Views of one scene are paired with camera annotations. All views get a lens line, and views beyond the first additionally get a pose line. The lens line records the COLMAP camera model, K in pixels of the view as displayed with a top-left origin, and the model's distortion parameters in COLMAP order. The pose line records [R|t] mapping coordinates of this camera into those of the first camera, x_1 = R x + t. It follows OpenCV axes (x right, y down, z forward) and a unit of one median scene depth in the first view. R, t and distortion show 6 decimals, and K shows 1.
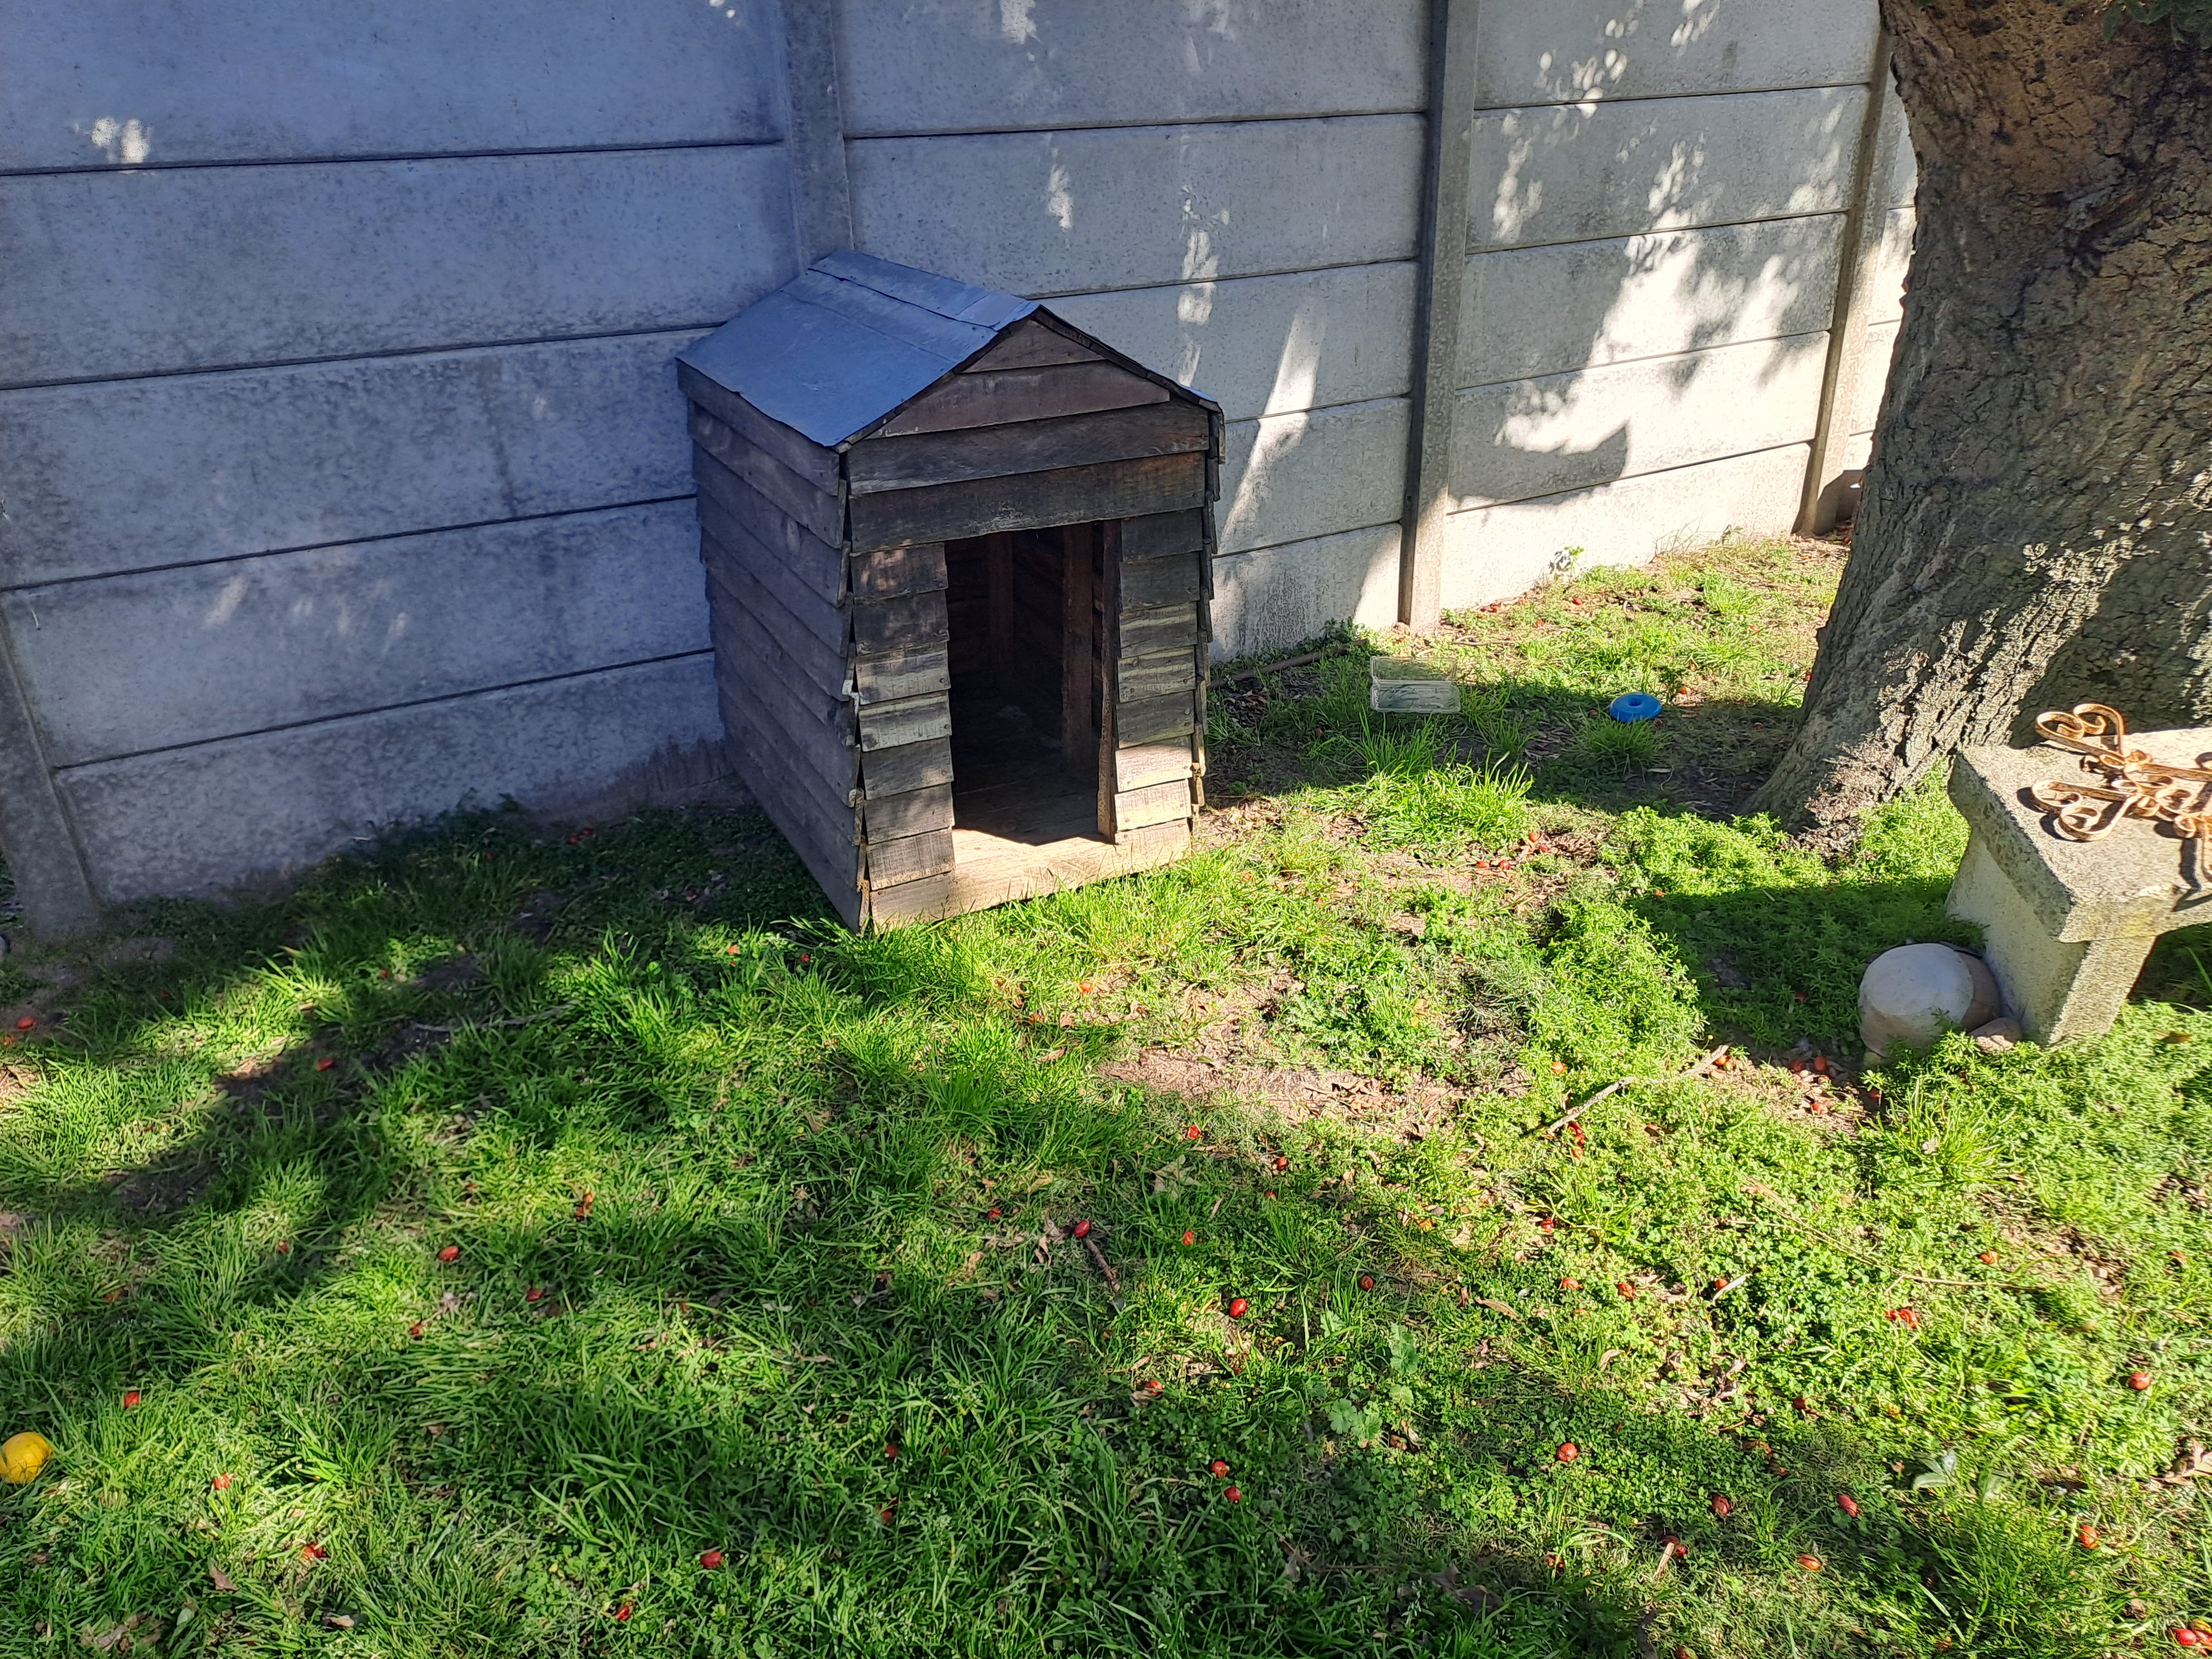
lens RADIAL K [[1575.4, 0, 1097.1], [0, 1575.4, 823.7], [0, 0, 1]] dist [0.148556, -0.236827]
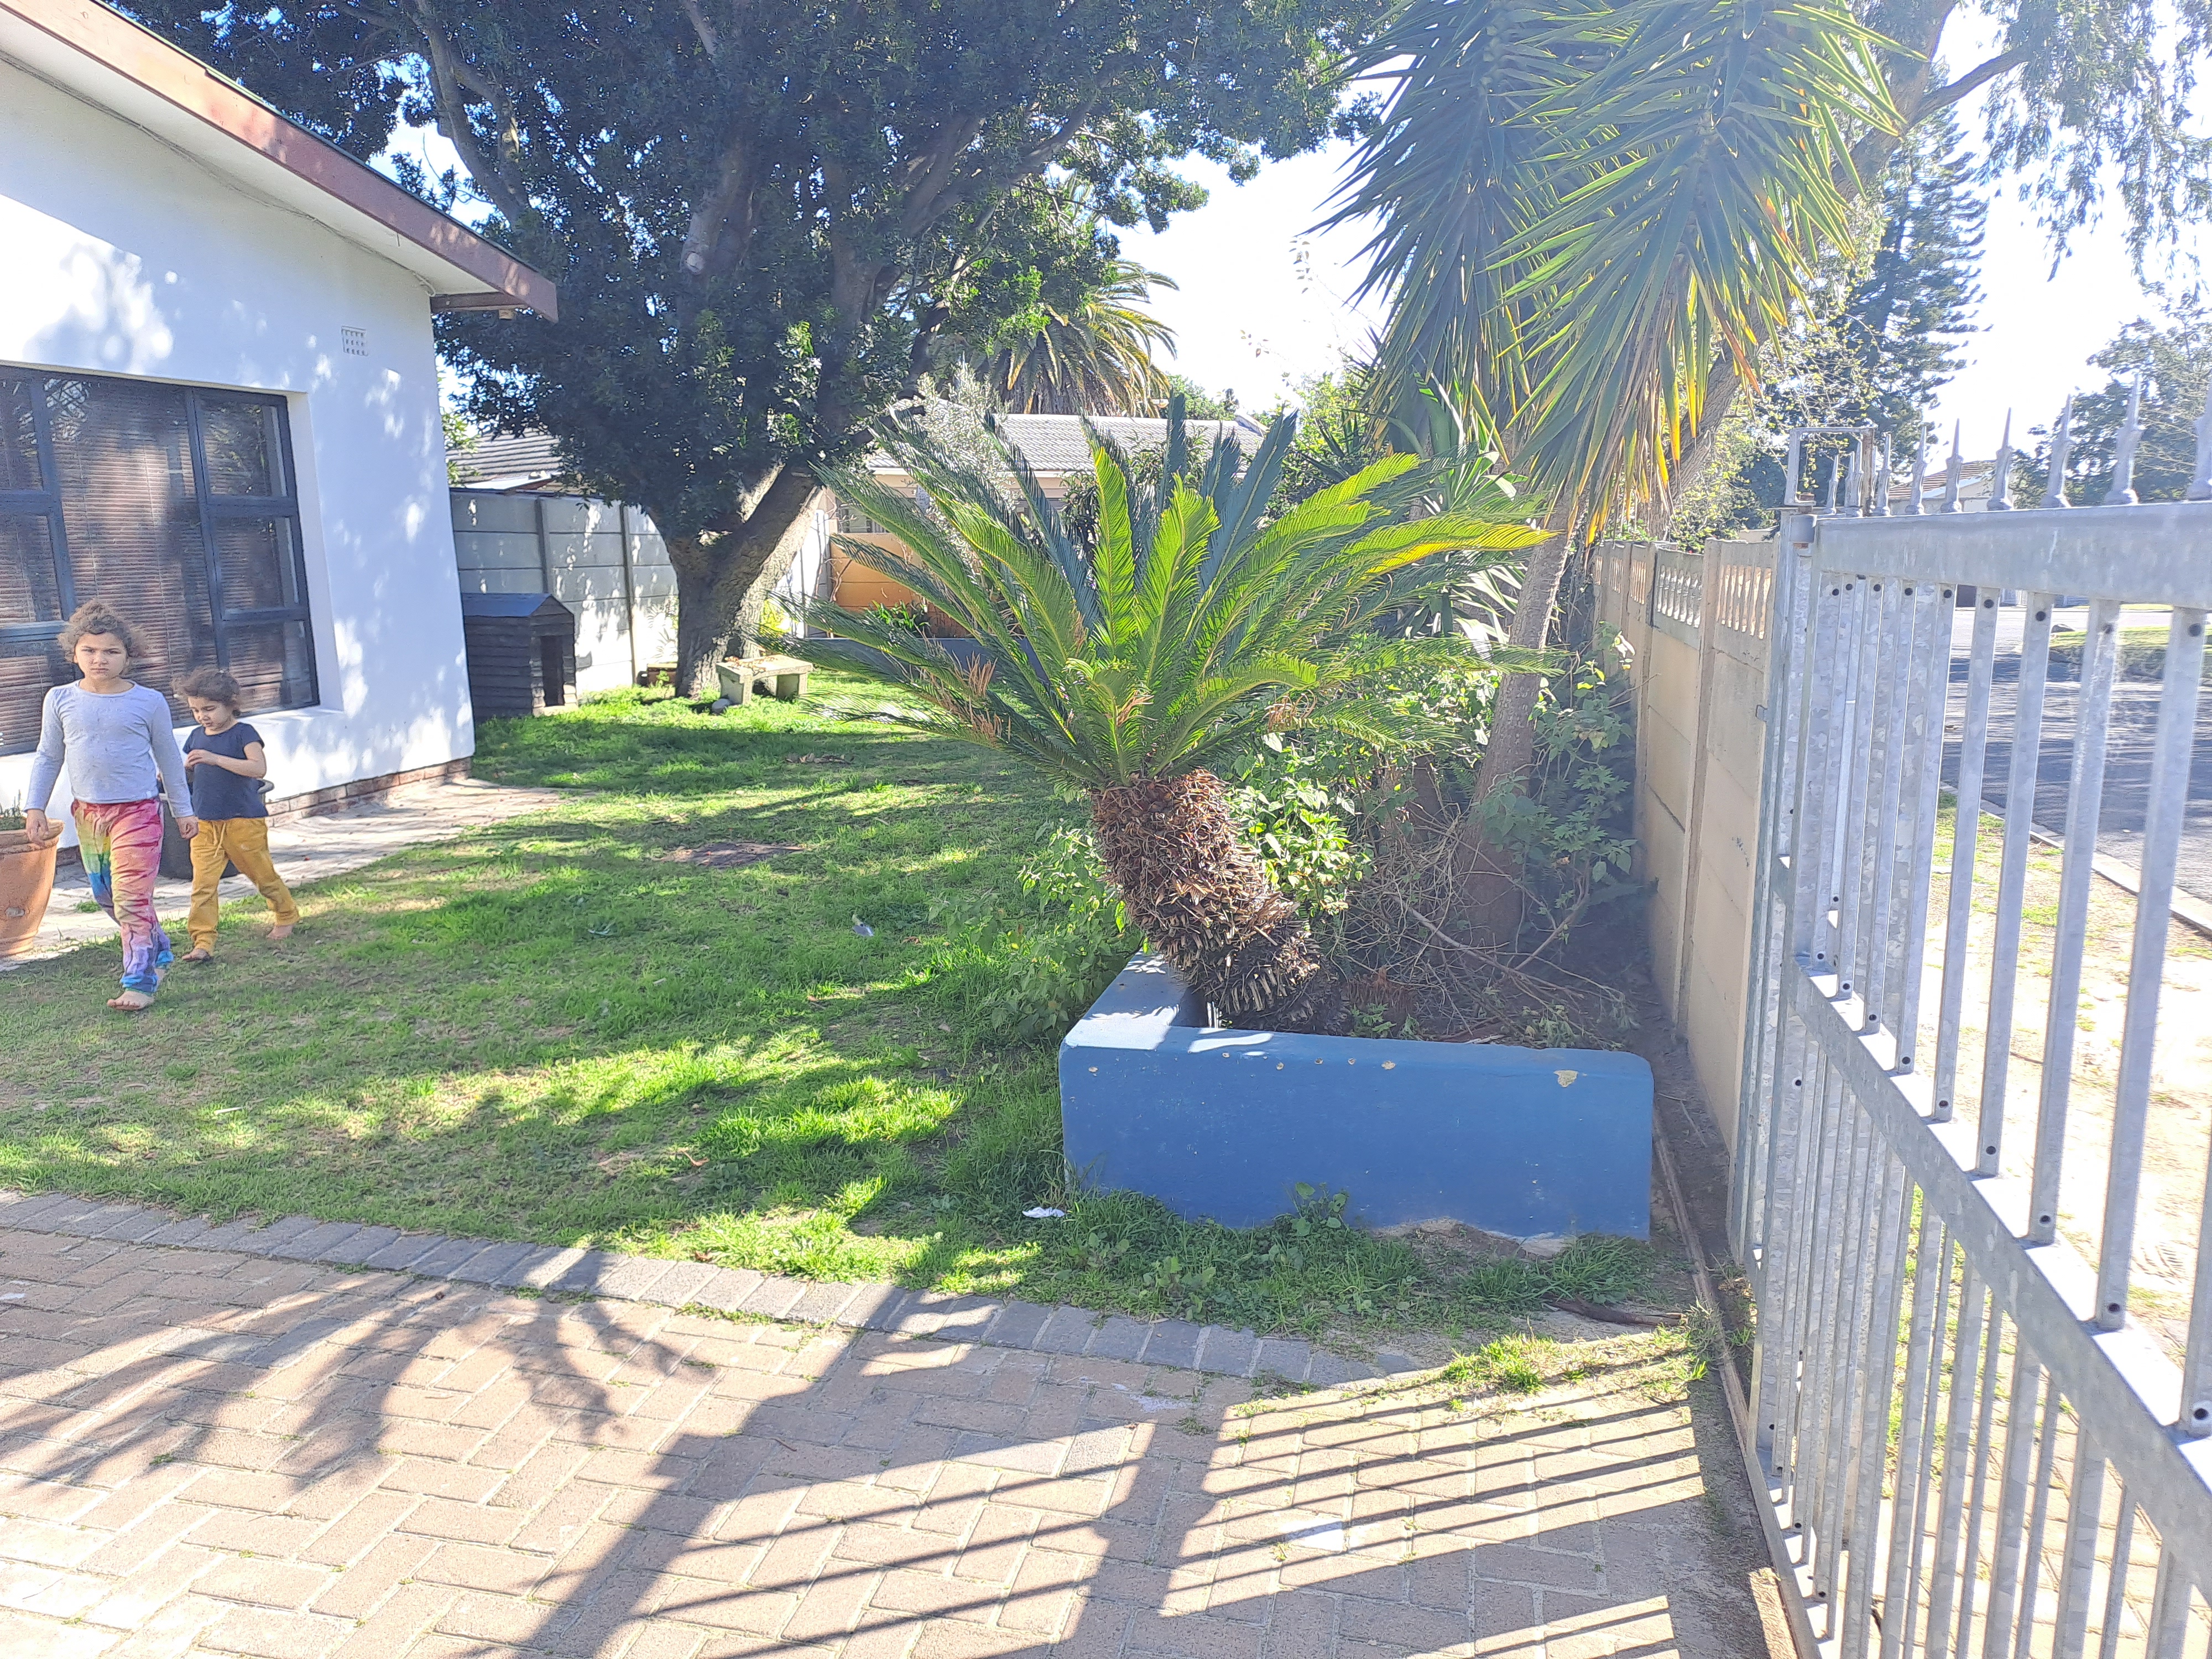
lens RADIAL K [[1597.4, 0, 1105.2], [0, 1597.4, 844.9], [0, 0, 1]] dist [0.055780, -0.045306]
pose [[0.653026, -0.119269, 0.747885, -2.401504], [0.321996, 0.937544, -0.131641, 1.448792], [-0.685475, 0.326781, 0.650644, -2.861626]]
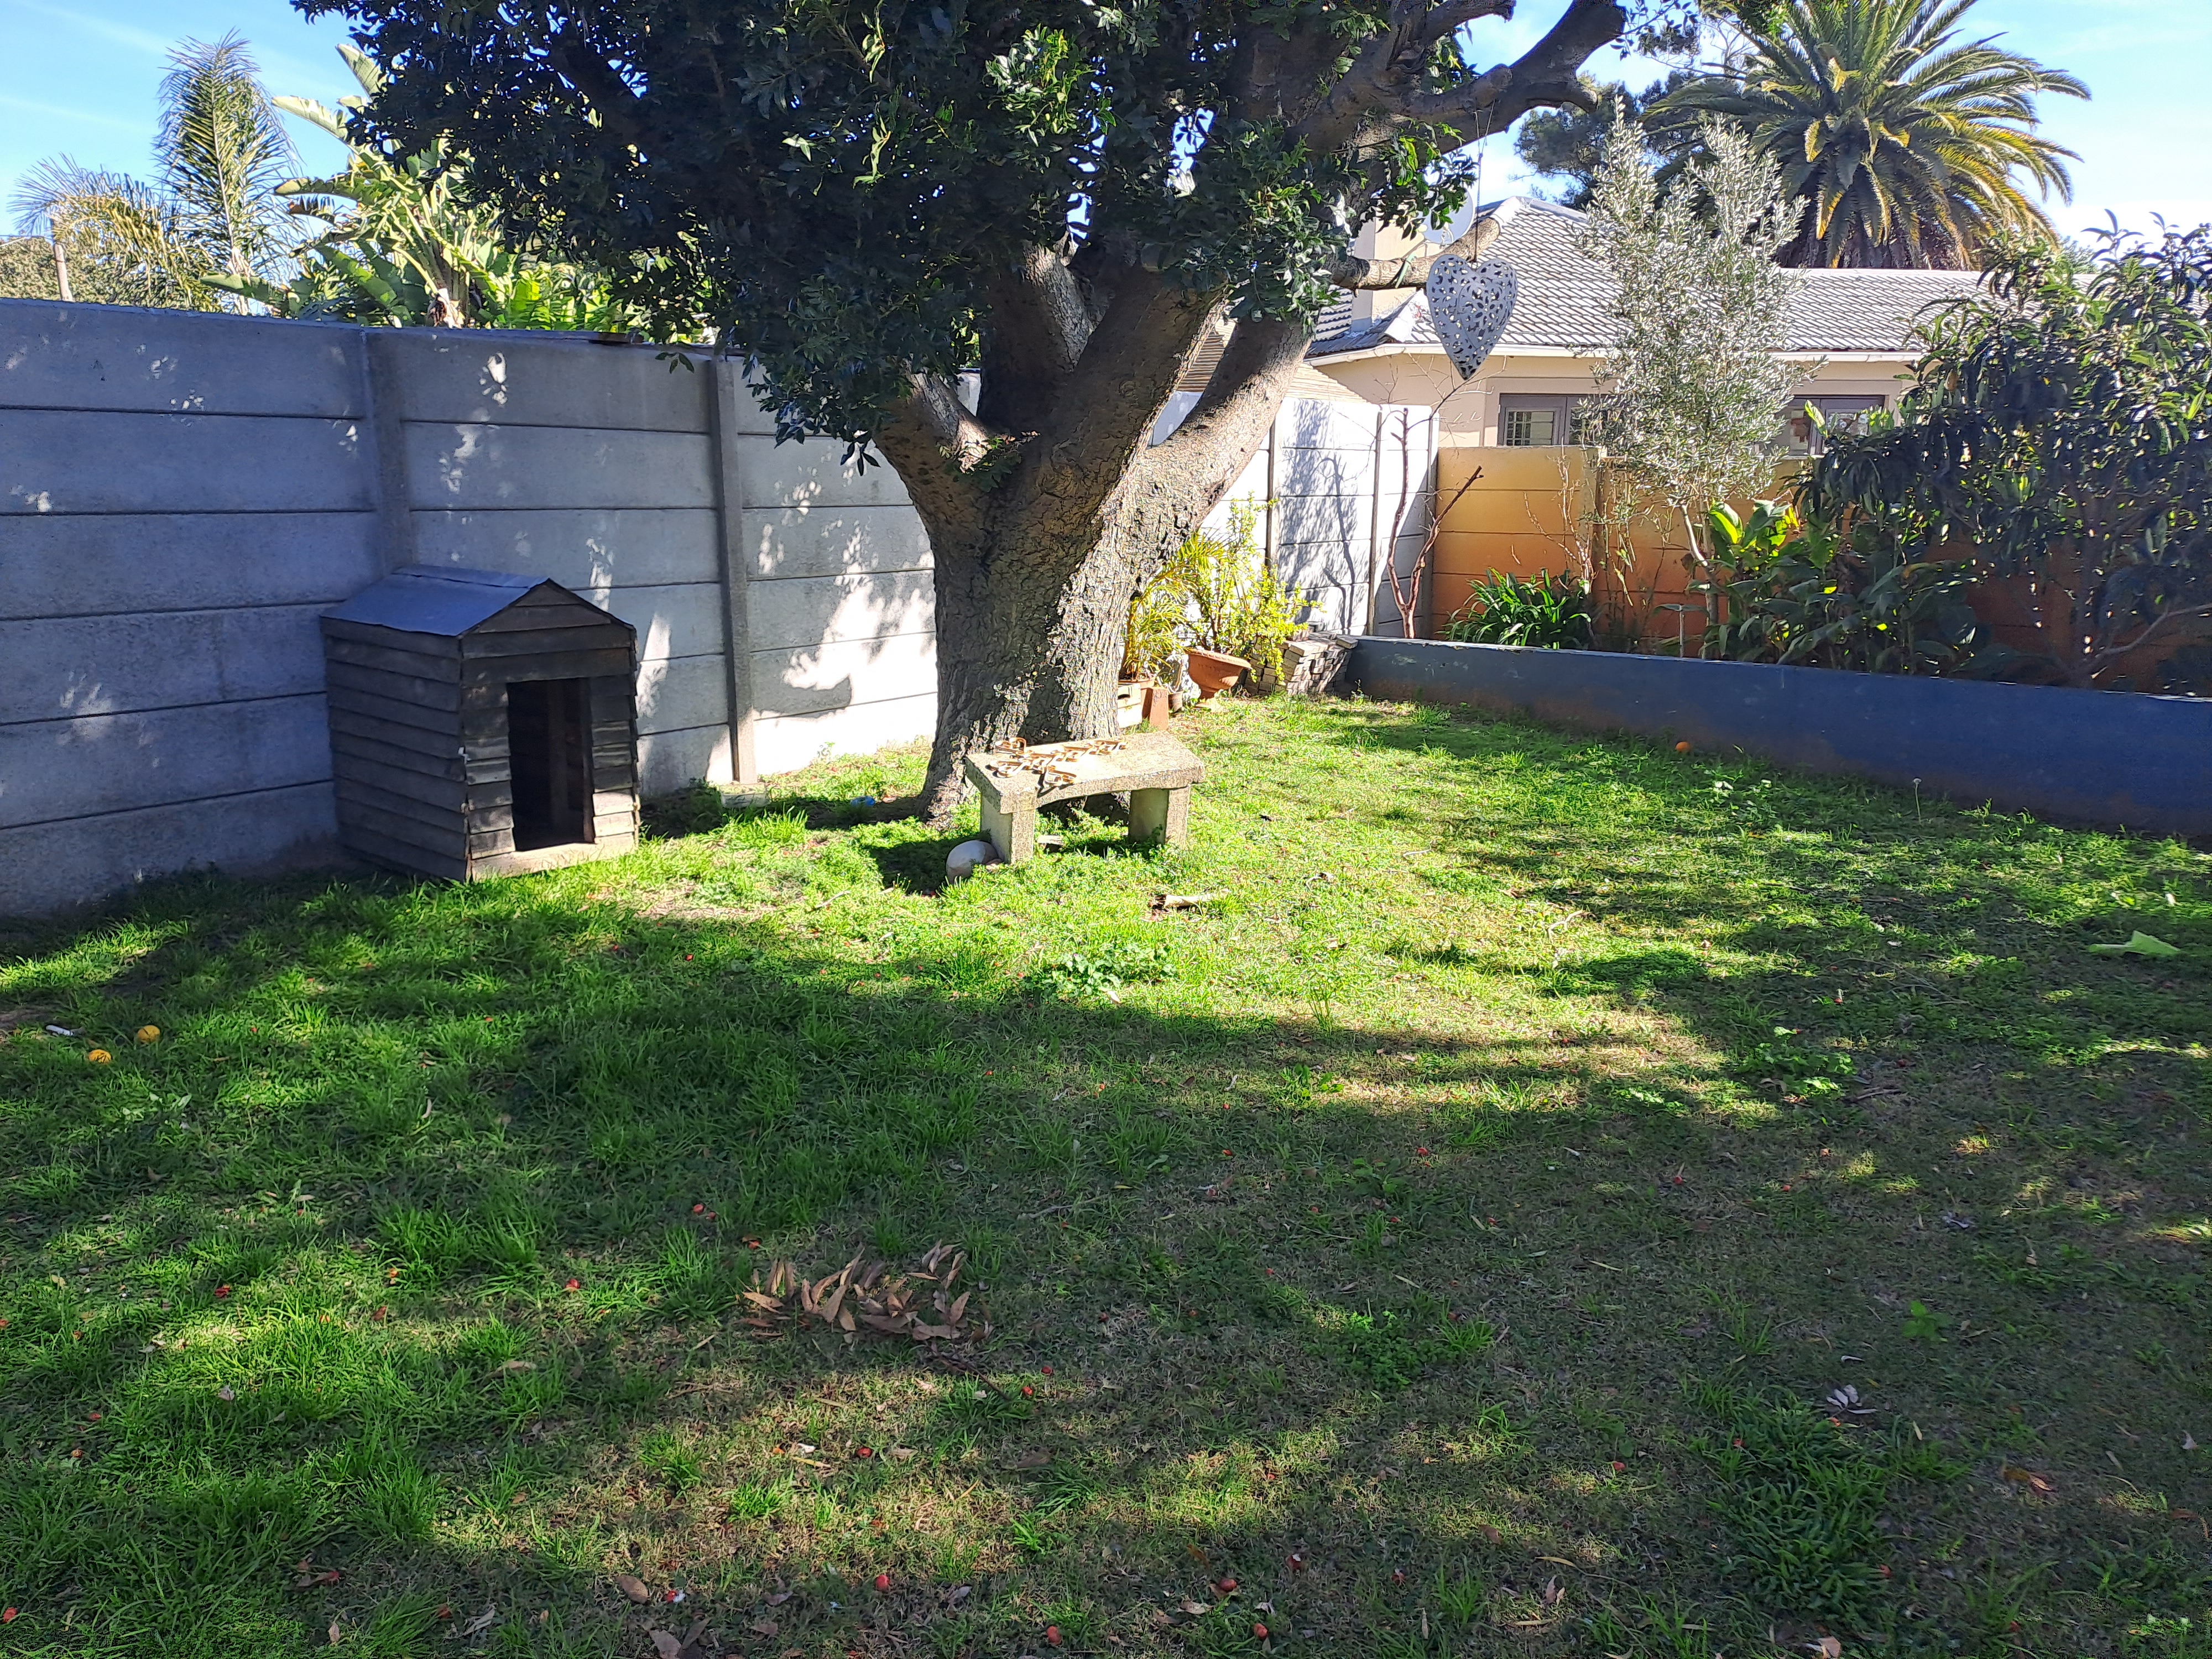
lens RADIAL K [[1597.4, 0, 1105.2], [0, 1597.4, 844.9], [0, 0, 1]] dist [0.055780, -0.045306]
pose [[0.914145, -0.062287, 0.400574, -0.199831], [0.148330, 0.970997, -0.187517, 0.460197], [-0.377276, 0.230835, 0.896871, -0.979547]]
